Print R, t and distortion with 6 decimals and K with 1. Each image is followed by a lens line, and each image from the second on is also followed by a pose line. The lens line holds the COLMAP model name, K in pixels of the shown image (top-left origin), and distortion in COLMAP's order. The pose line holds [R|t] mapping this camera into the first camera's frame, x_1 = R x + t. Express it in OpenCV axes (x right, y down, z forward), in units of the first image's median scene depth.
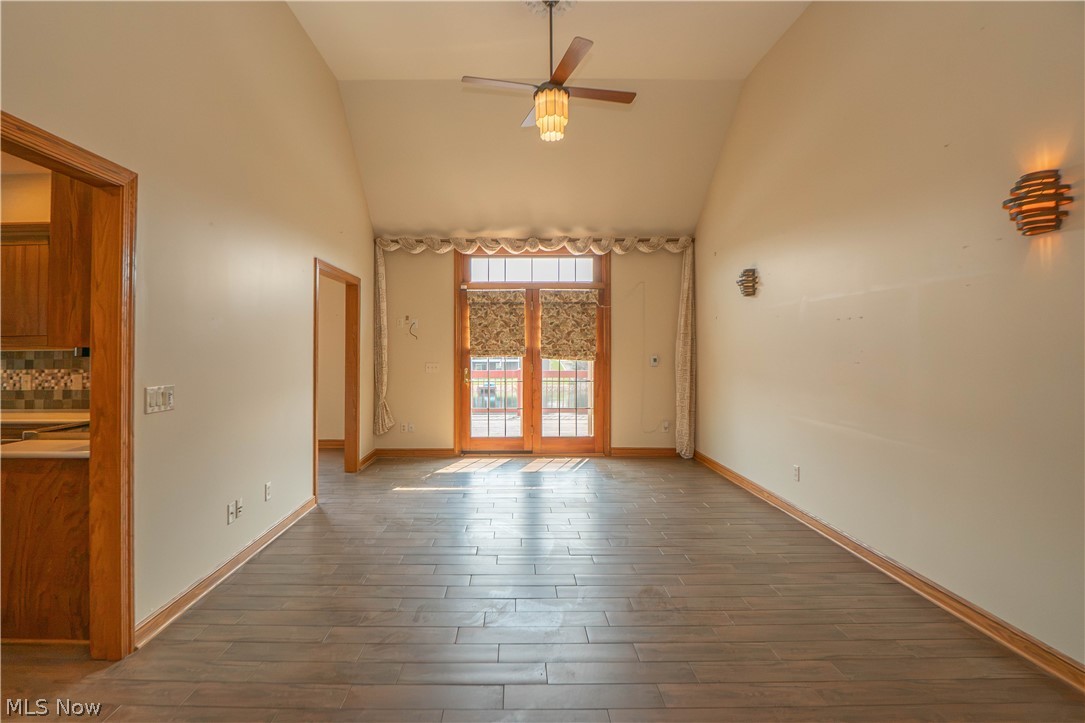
lens RADIAL K [[542.2, 0, 558.2], [0, 542.2, 338.6], [0, 0, 1]] dist [-0.035865, 0.007690]
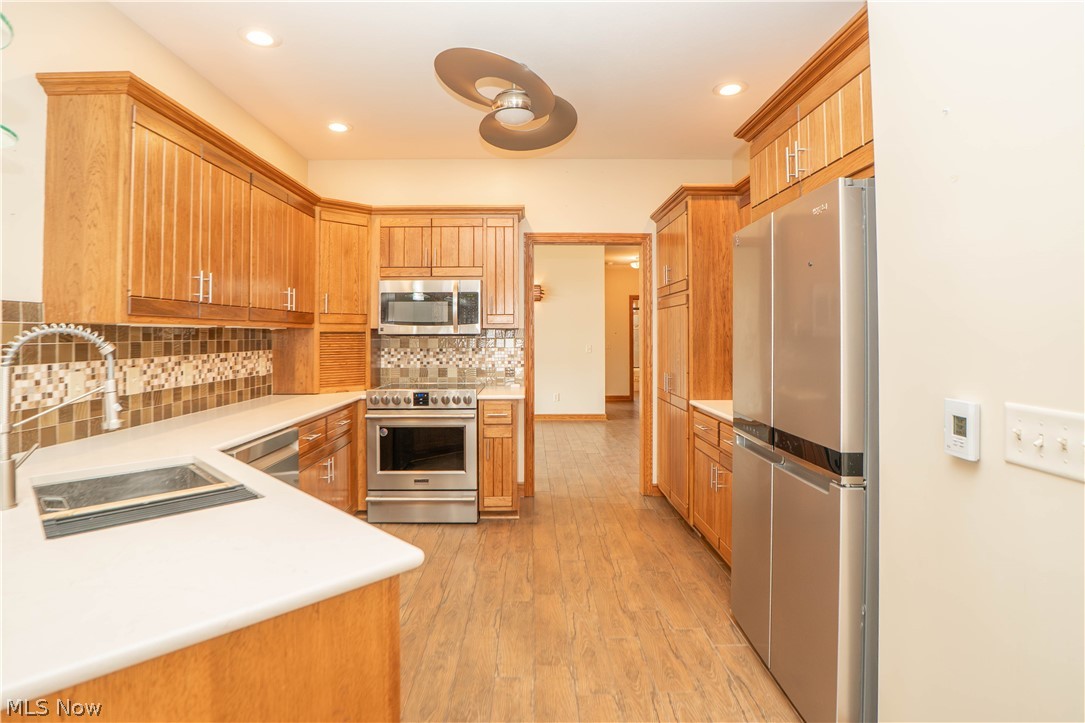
lens RADIAL K [[542.2, 0, 528.0], [0, 542.2, 326.6], [0, 0, 1]] dist [-0.035865, 0.007690]
pose [[0.016719, 0.018941, 0.999681, -0.894861], [-0.009280, 0.999780, -0.018788, 0.016963], [-0.999817, -0.008963, 0.016891, 0.311823]]
